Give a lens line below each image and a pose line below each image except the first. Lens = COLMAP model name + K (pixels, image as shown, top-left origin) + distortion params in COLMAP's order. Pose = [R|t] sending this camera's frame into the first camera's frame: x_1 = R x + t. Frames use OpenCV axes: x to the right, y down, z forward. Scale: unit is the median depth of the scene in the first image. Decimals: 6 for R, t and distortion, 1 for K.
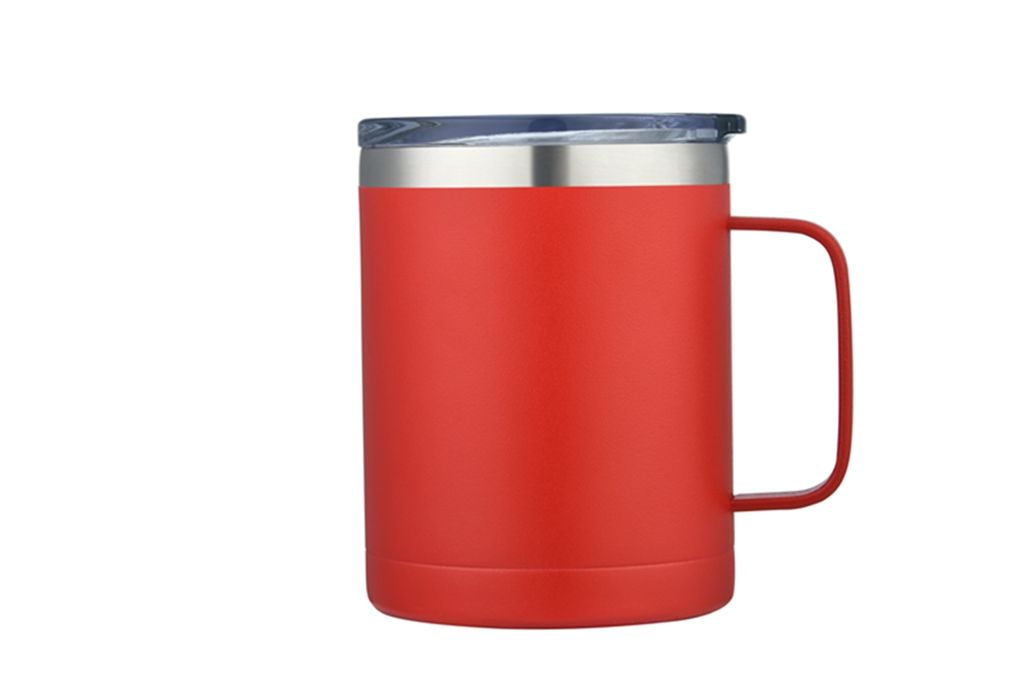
lens RADIAL K [[3716.2, 0, 506.5], [0, 3716.2, 339.3], [0, 0, 1]] dist [0.950780, 0.000000]
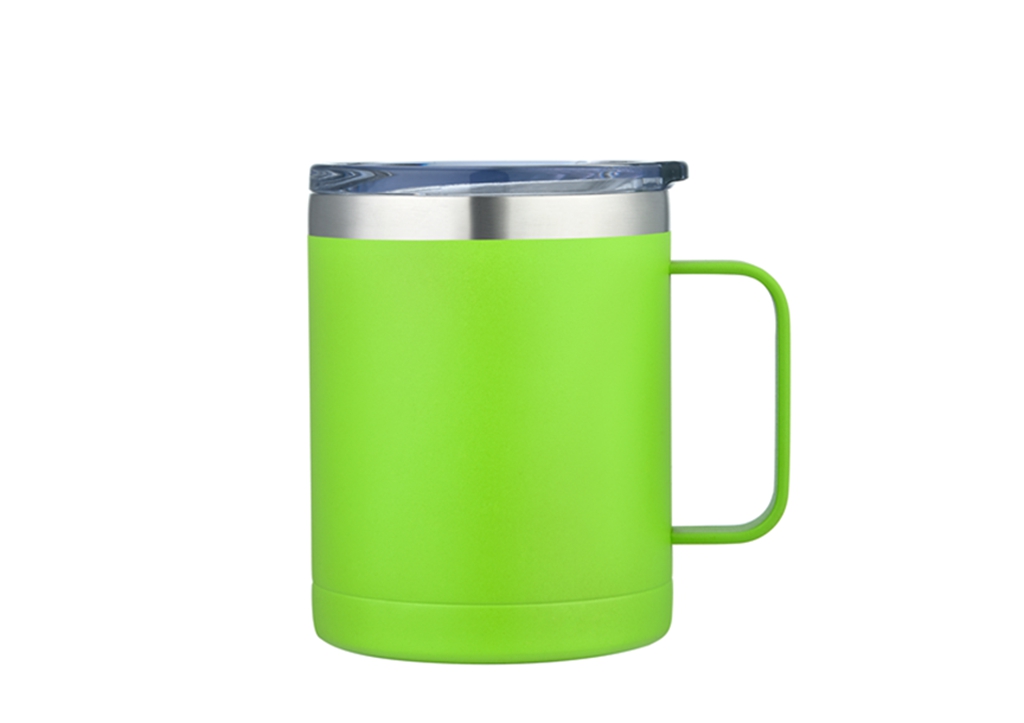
lens RADIAL K [[4224.3, 0, 496.1], [0, 4224.3, 367.3], [0, 0, 1]] dist [4.058960, 0.000000]
pose [[0.999989, 0.000848, 0.004575, 0.006148], [-0.000802, 0.999949, -0.010097, 0.008512], [-0.004583, 0.010093, 0.999939, -0.193380]]
